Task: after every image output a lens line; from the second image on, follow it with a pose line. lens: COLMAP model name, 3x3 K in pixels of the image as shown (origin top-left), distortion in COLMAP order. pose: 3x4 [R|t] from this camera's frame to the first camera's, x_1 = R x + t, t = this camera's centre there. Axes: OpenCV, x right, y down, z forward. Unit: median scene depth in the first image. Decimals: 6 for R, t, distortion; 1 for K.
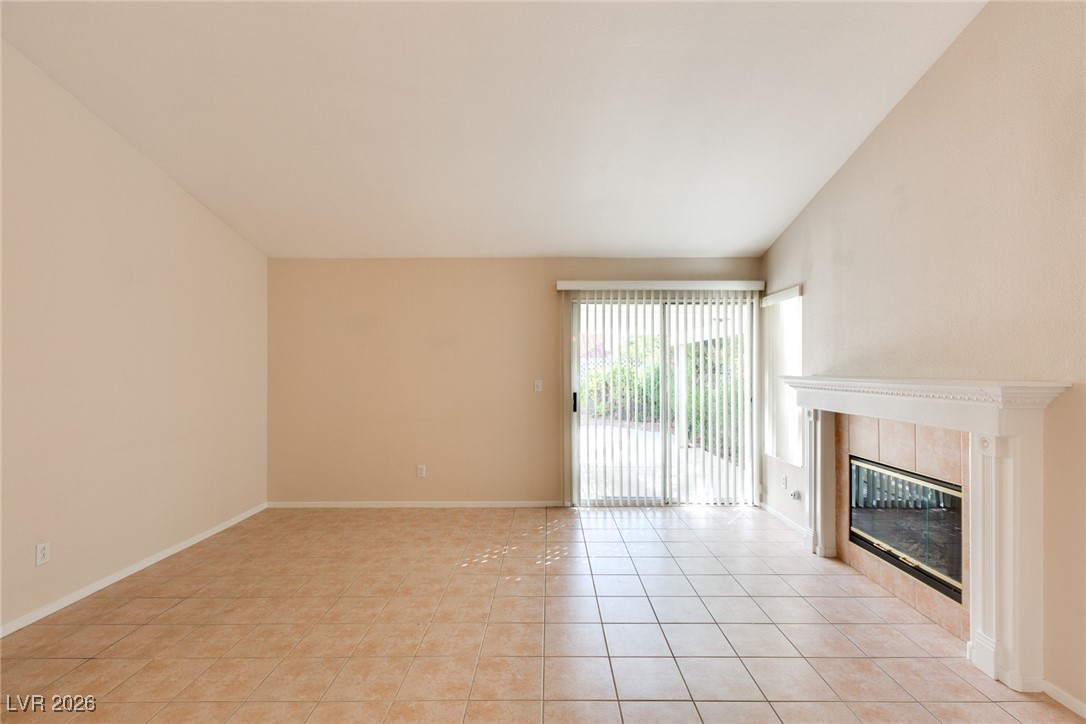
lens RADIAL K [[488.2, 0, 544.4], [0, 488.2, 369.4], [0, 0, 1]] dist [-0.000865, -0.000084]
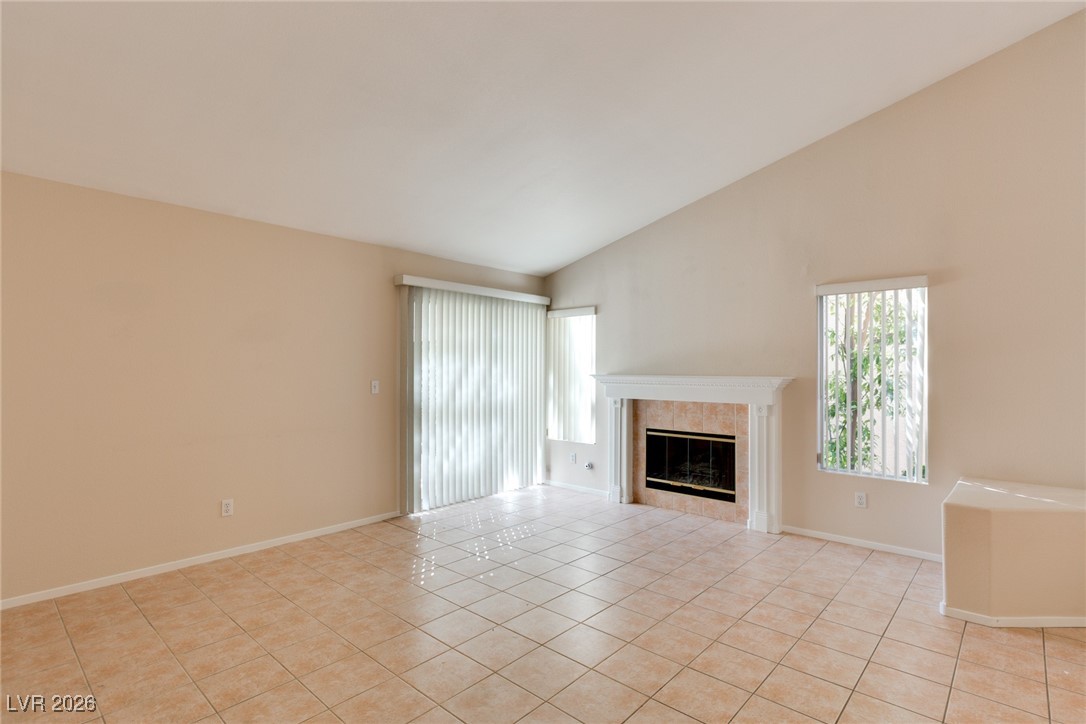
lens RADIAL K [[532.0, 0, 546.7], [0, 532.0, 363.3], [0, 0, 1]] dist [-0.001366, -0.000455]
pose [[0.661900, 0.013186, 0.749476, -0.734721], [-0.004330, 0.999896, -0.013768, 0.002847], [-0.749580, 0.005868, 0.661888, 0.159629]]
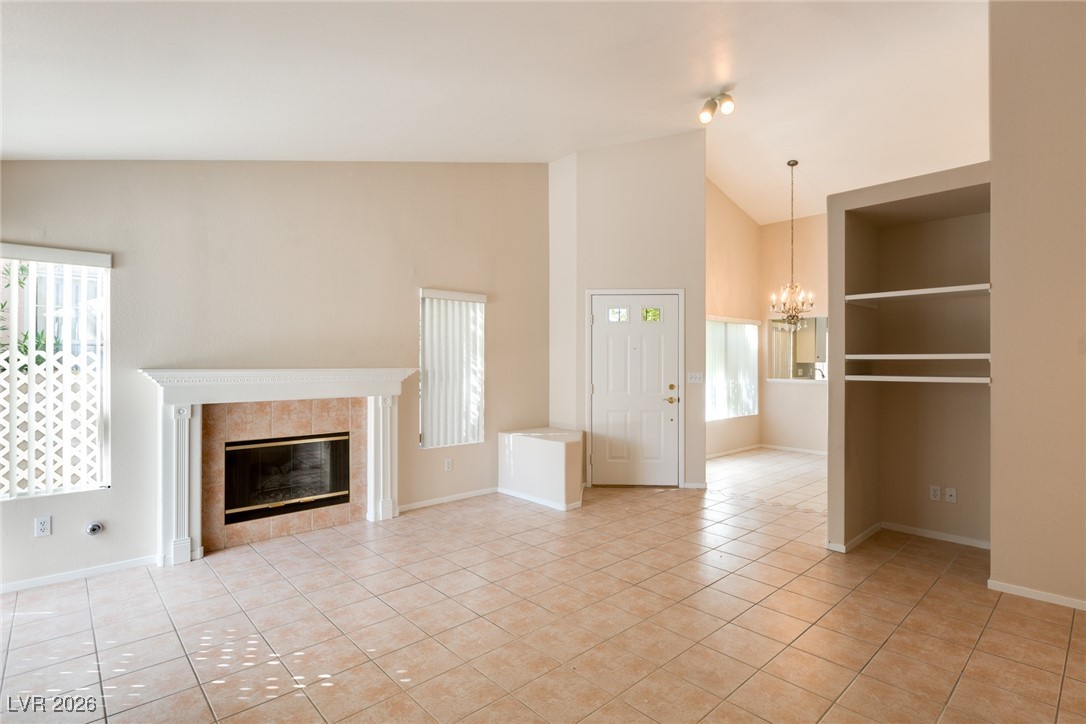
lens RADIAL K [[532.0, 0, 546.7], [0, 532.0, 363.3], [0, 0, 1]] dist [-0.001366, -0.000455]
pose [[-0.688842, 0.001266, 0.724911, -0.653101], [0.000592, 0.999999, -0.001184, 0.004572], [-0.724911, -0.000387, -0.688842, 1.228091]]
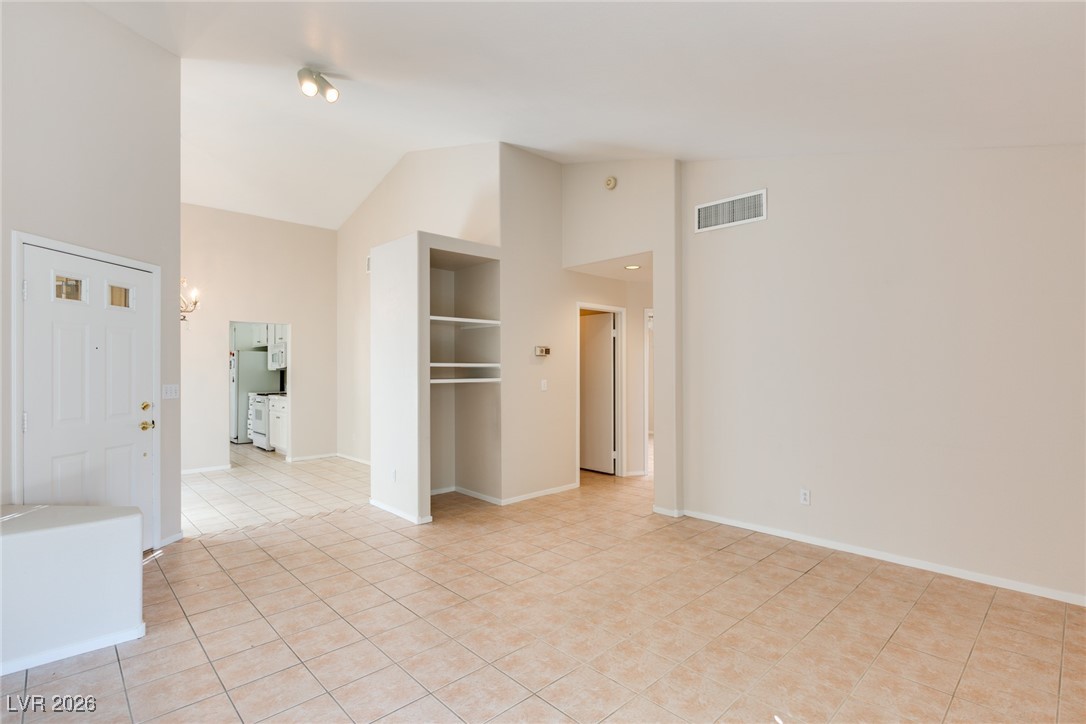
lens RADIAL K [[519.0, 0, 557.0], [0, 519.0, 364.7], [0, 0, 1]] dist [-0.003349, -0.000337]
pose [[-0.707112, 0.000432, -0.707101, 0.417033], [0.005310, 0.999975, -0.004699, -0.001497], [0.707082, -0.007077, -0.707097, 1.203991]]
